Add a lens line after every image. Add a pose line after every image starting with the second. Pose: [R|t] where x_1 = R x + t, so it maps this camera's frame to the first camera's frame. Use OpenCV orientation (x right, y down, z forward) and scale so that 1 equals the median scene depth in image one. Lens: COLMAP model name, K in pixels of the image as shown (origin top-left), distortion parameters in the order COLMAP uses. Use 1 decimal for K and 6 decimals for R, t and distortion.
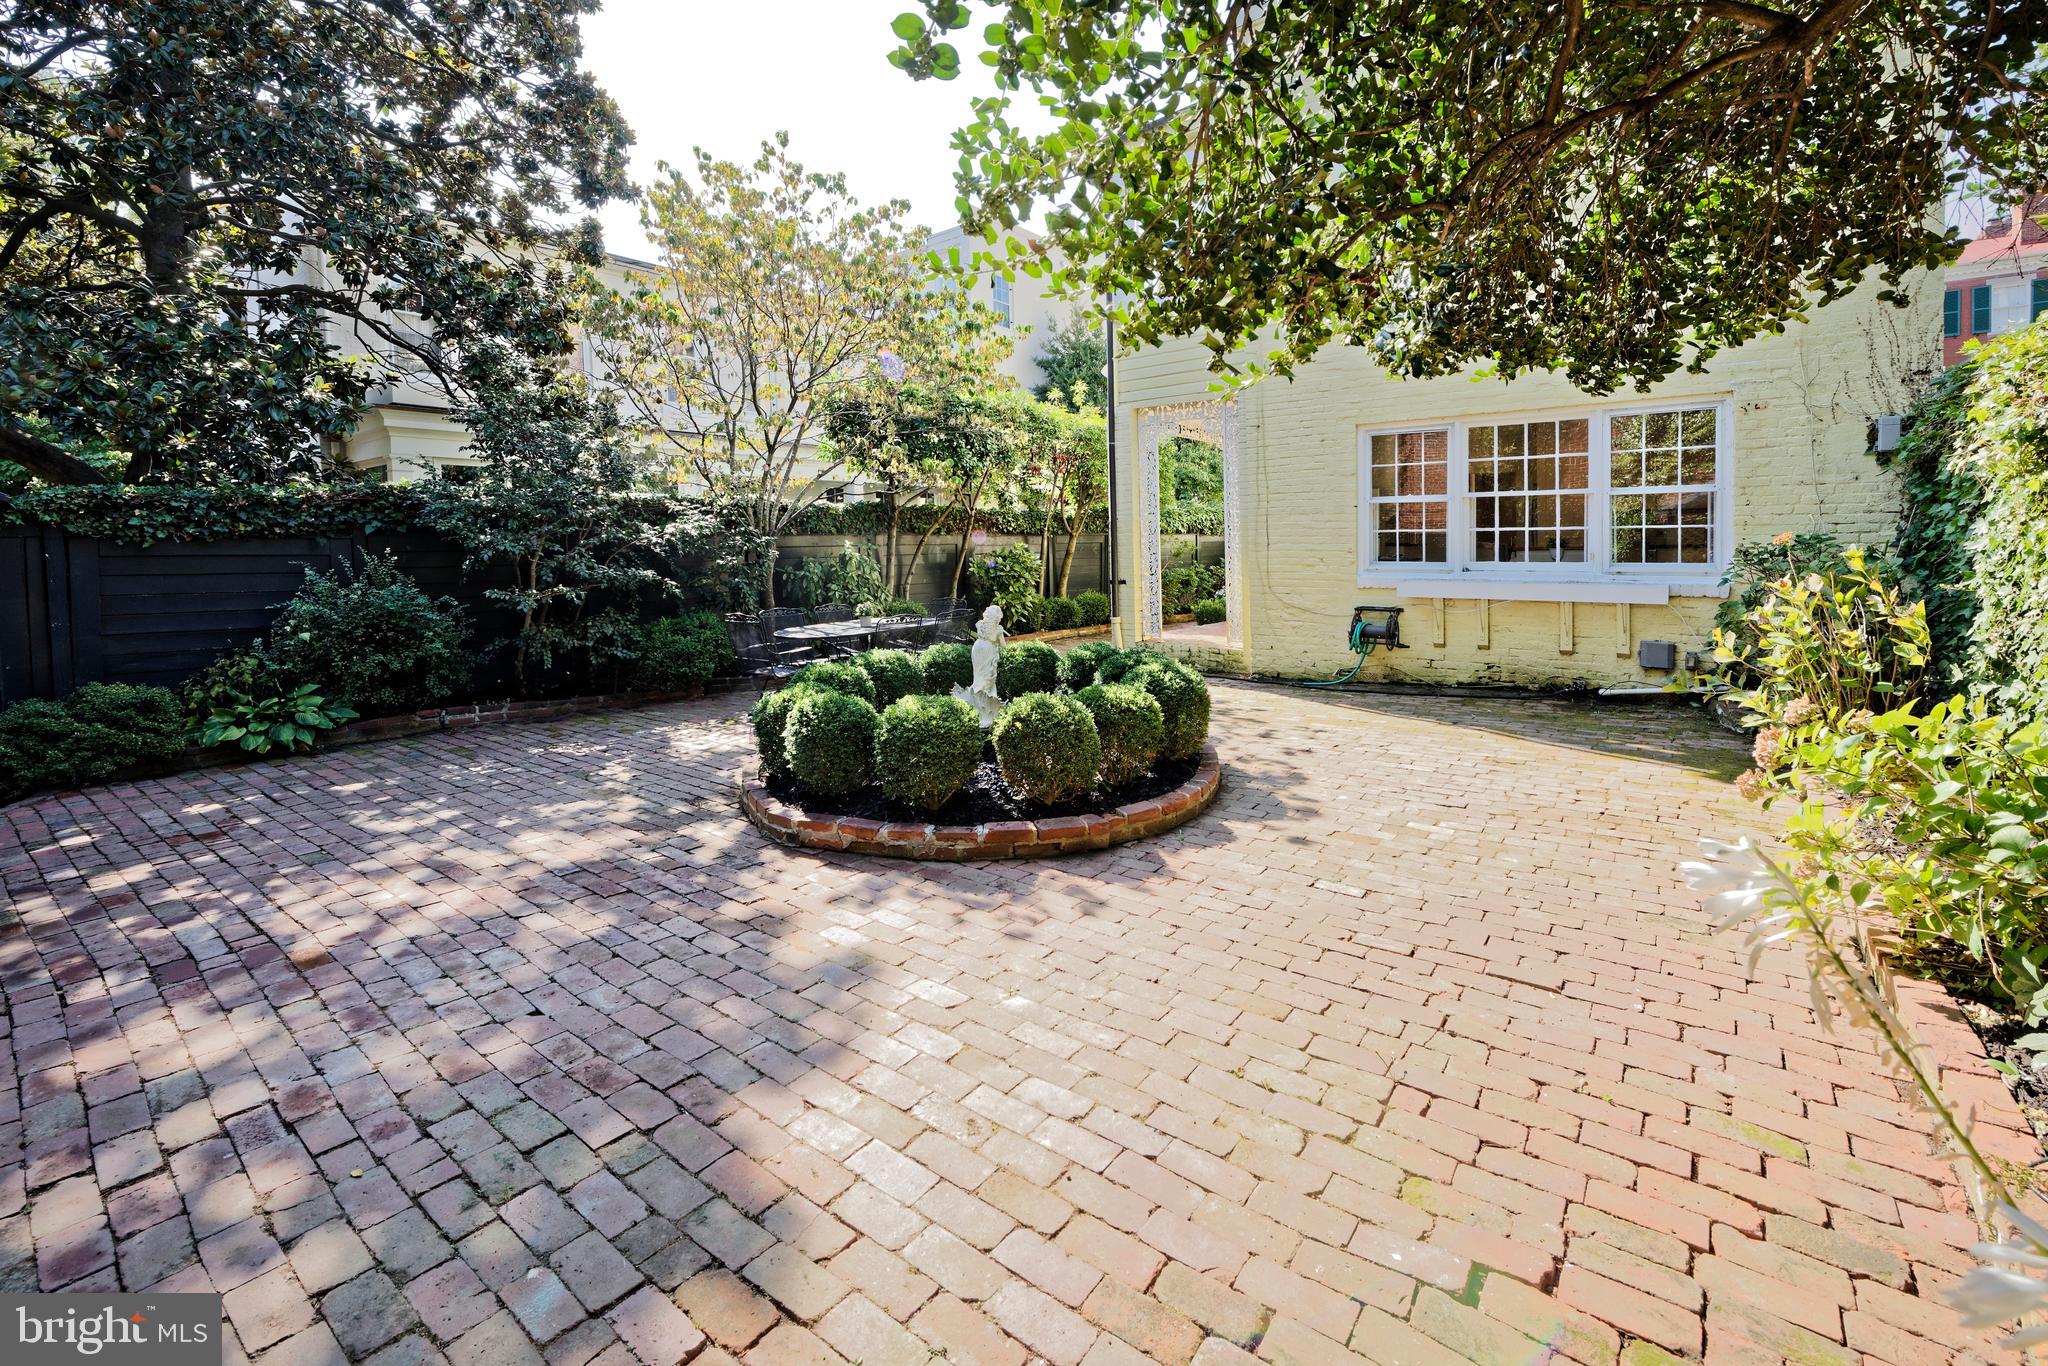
lens RADIAL K [[816.7, 0, 1019.2], [0, 816.7, 568.0], [0, 0, 1]] dist [-0.001897, 0.000344]
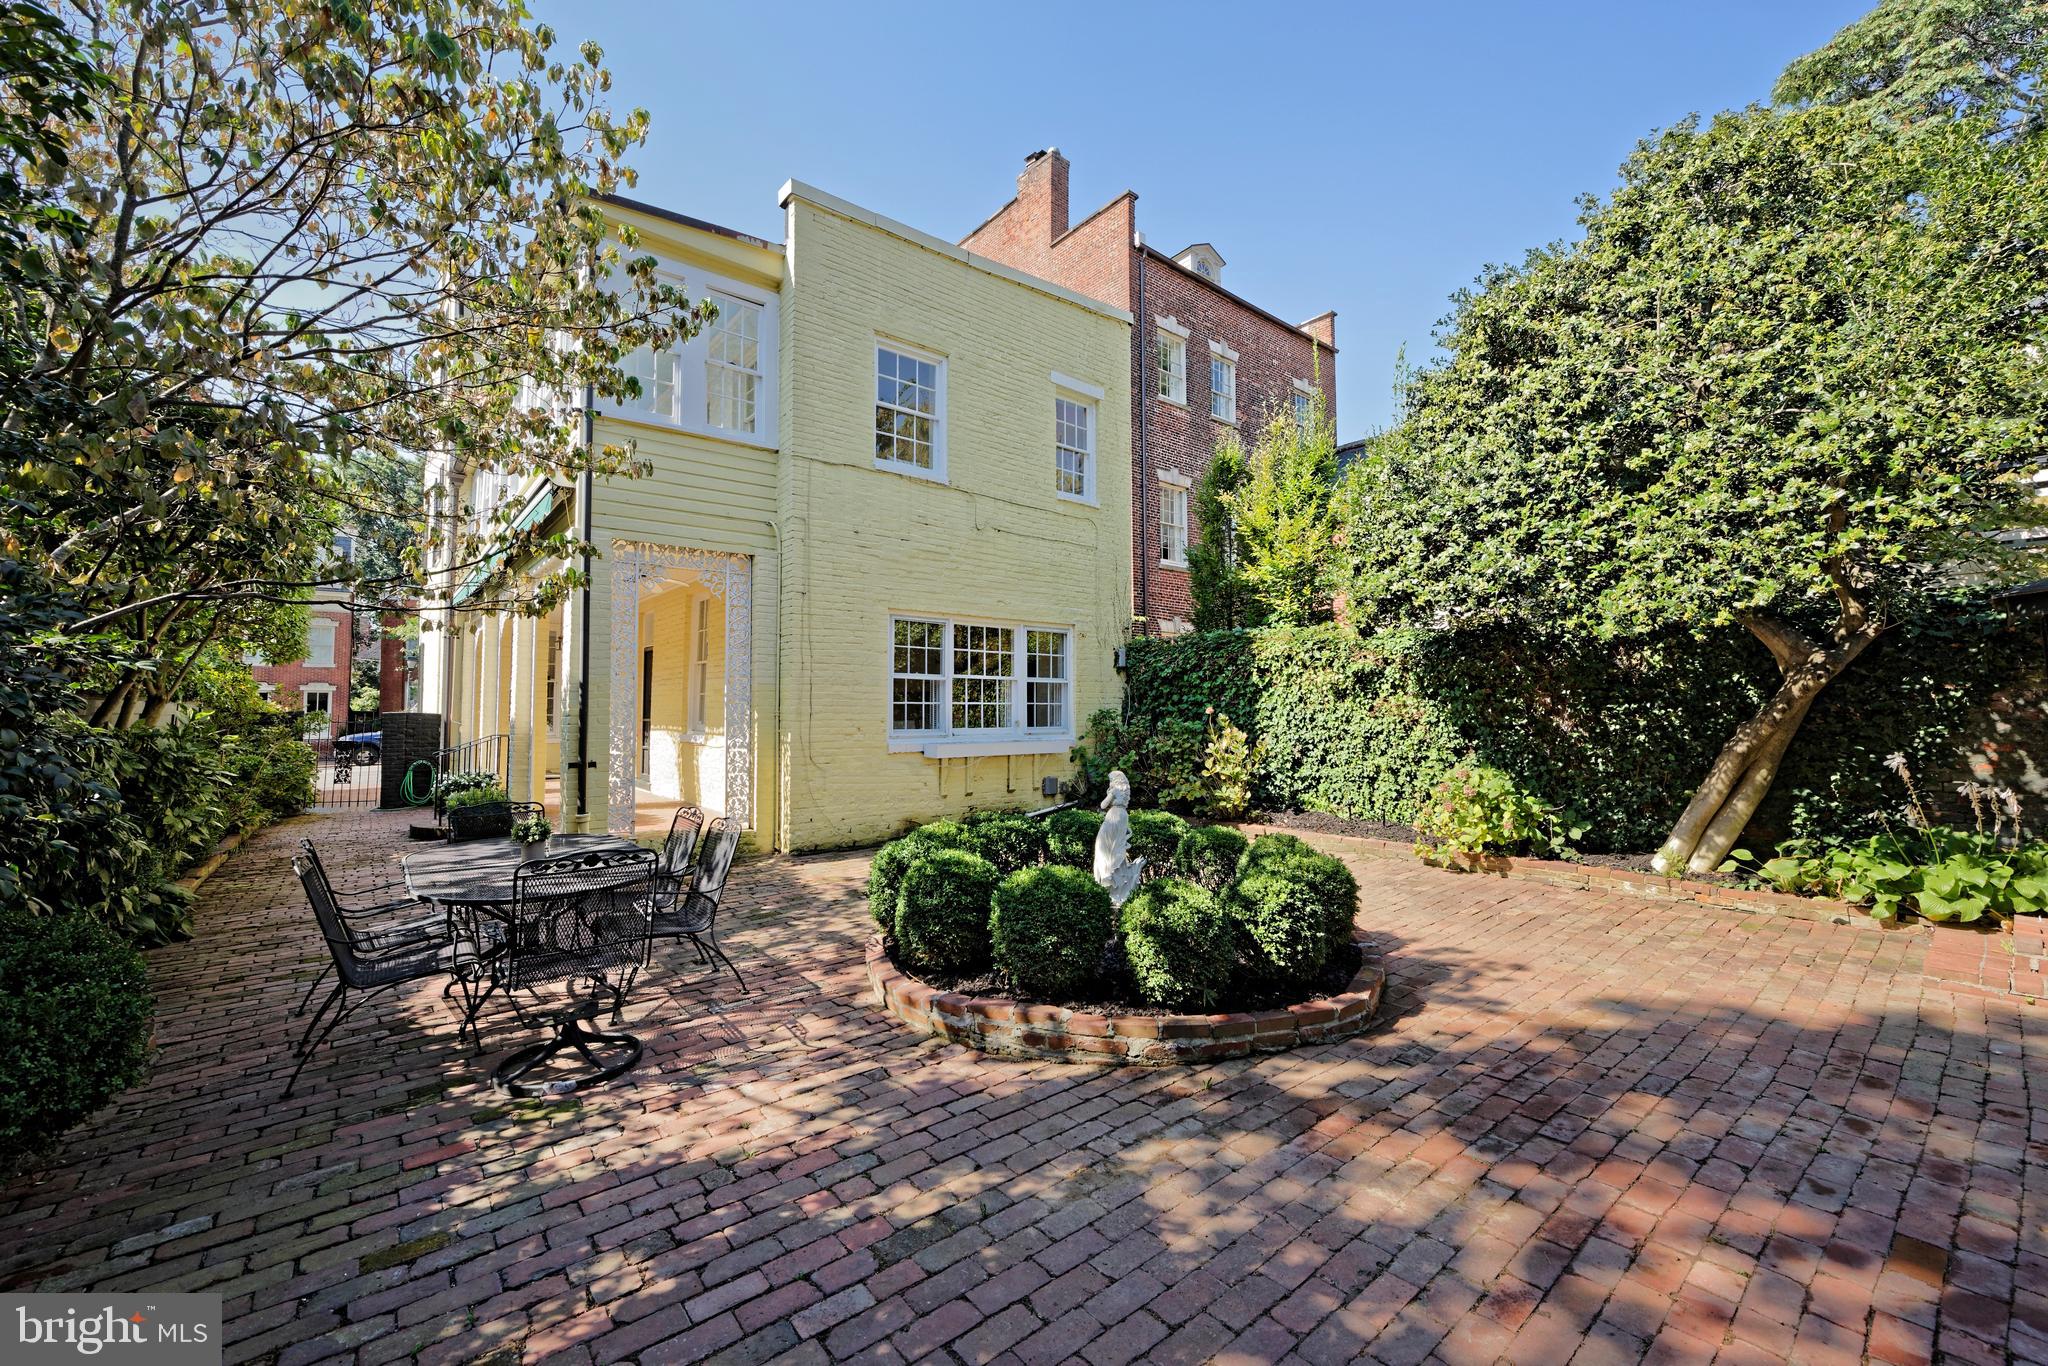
lens RADIAL K [[816.7, 0, 1023.6], [0, 816.7, 677.6], [0, 0, 1]] dist [-0.001897, 0.000344]
pose [[0.243207, 0.050451, 0.968662, -0.769698], [0.030376, 0.997760, -0.059594, -0.008512], [-0.969499, 0.043918, 0.241130, 0.676698]]
